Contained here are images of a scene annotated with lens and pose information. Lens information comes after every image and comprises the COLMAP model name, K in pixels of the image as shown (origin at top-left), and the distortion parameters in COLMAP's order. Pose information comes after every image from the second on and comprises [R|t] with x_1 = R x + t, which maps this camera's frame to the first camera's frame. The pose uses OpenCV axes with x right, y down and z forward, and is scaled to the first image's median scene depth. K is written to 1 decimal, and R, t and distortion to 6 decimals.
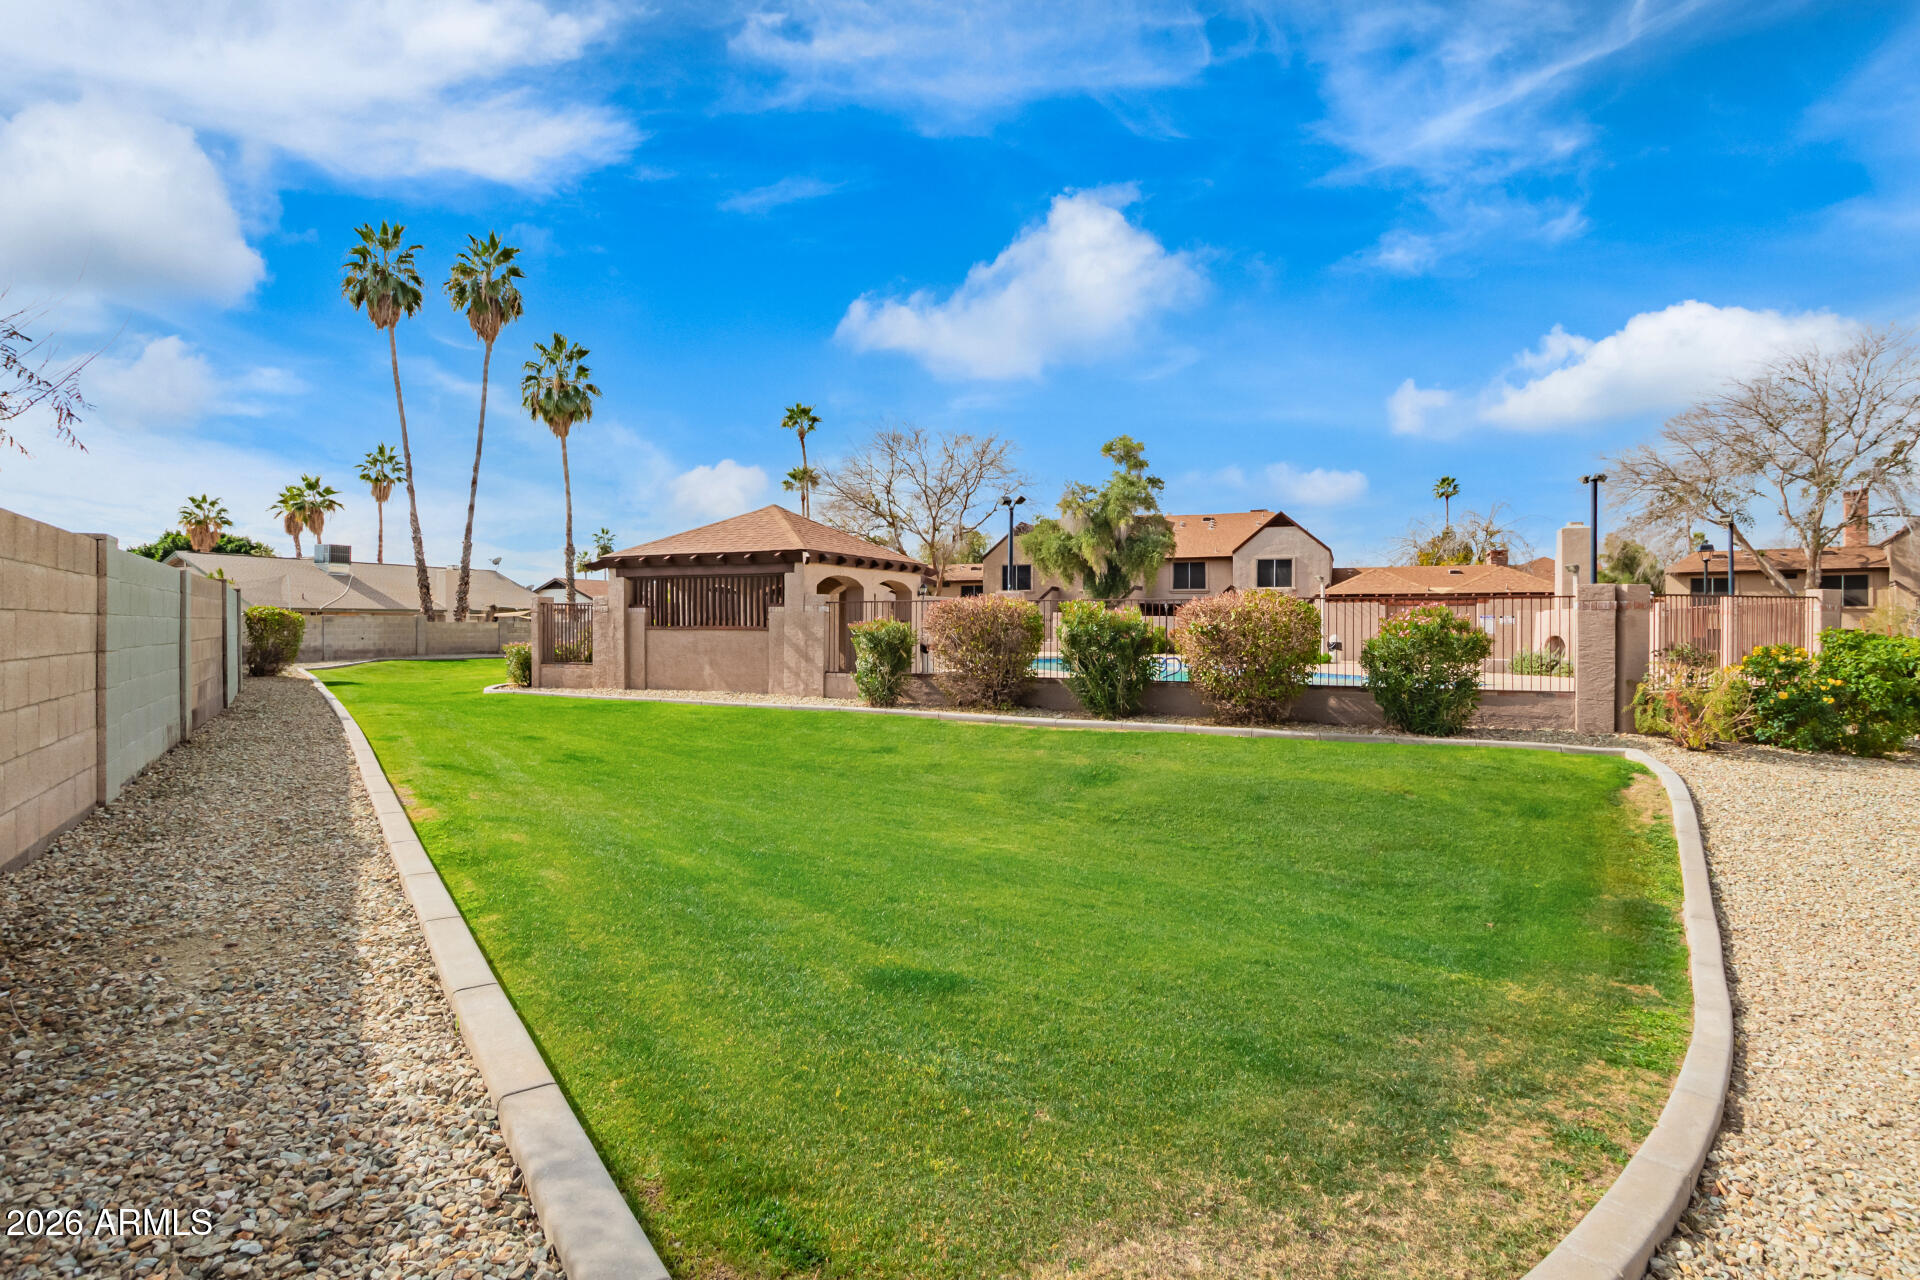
lens RADIAL K [[897.2, 0, 960.4], [0, 897.2, 629.2], [0, 0, 1]] dist [0.001732, -0.002010]
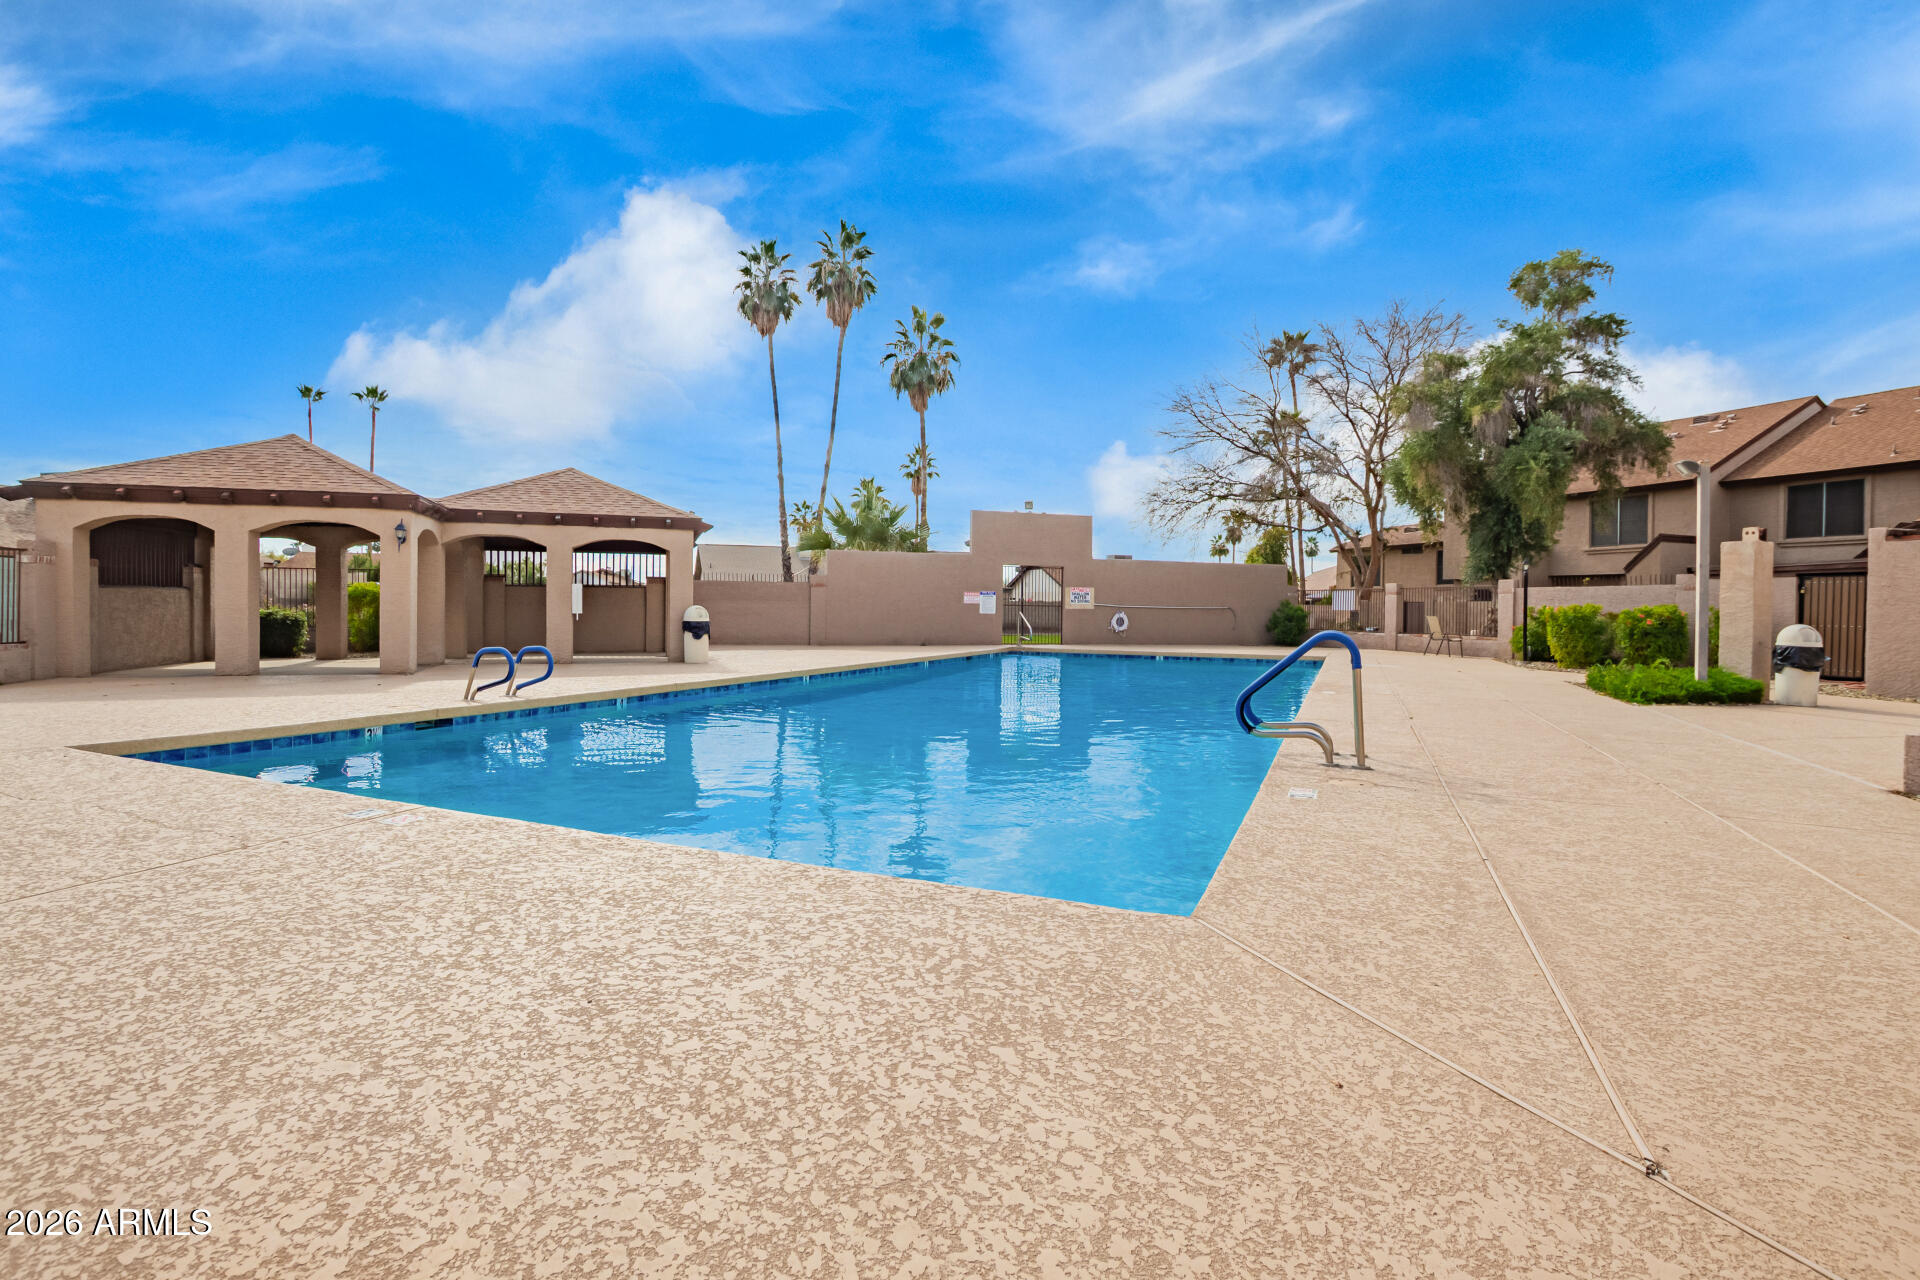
lens RADIAL K [[897.2, 0, 973.7], [0, 897.2, 623.9], [0, 0, 1]] dist [0.001732, -0.002010]
pose [[0.701768, 0.021035, -0.712095, 0.302931], [-0.013659, 0.999778, 0.016072, 0.001879], [0.712275, -0.001552, 0.701899, 0.352744]]
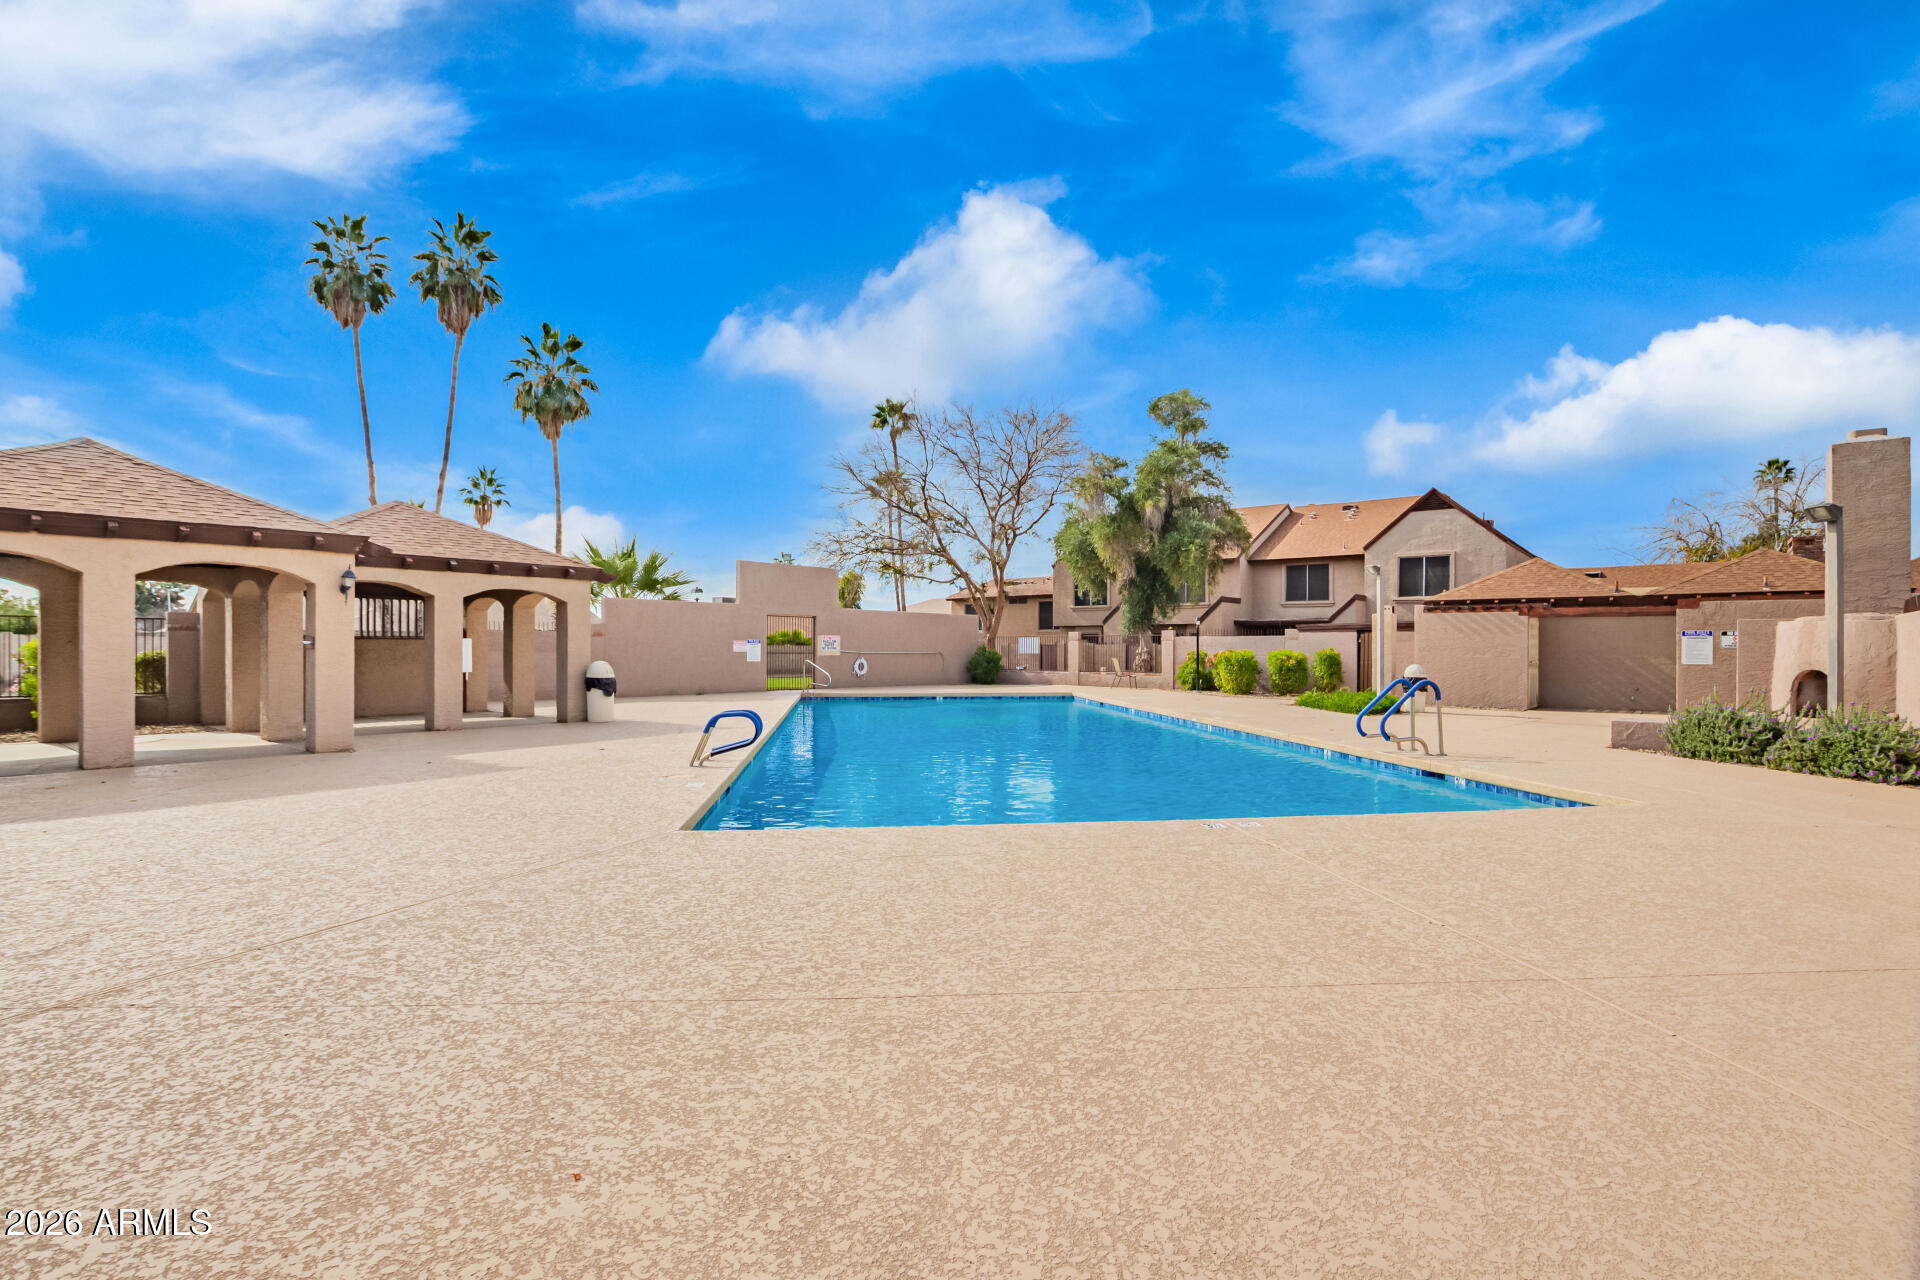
lens RADIAL K [[897.2, 0, 971.4], [0, 897.2, 648.0], [0, 0, 1]] dist [0.001732, -0.002010]
pose [[0.965933, 0.002355, -0.258782, 0.196464], [-0.003621, 0.999984, -0.004416, -0.001825], [0.258768, 0.005203, 0.965926, 0.240386]]
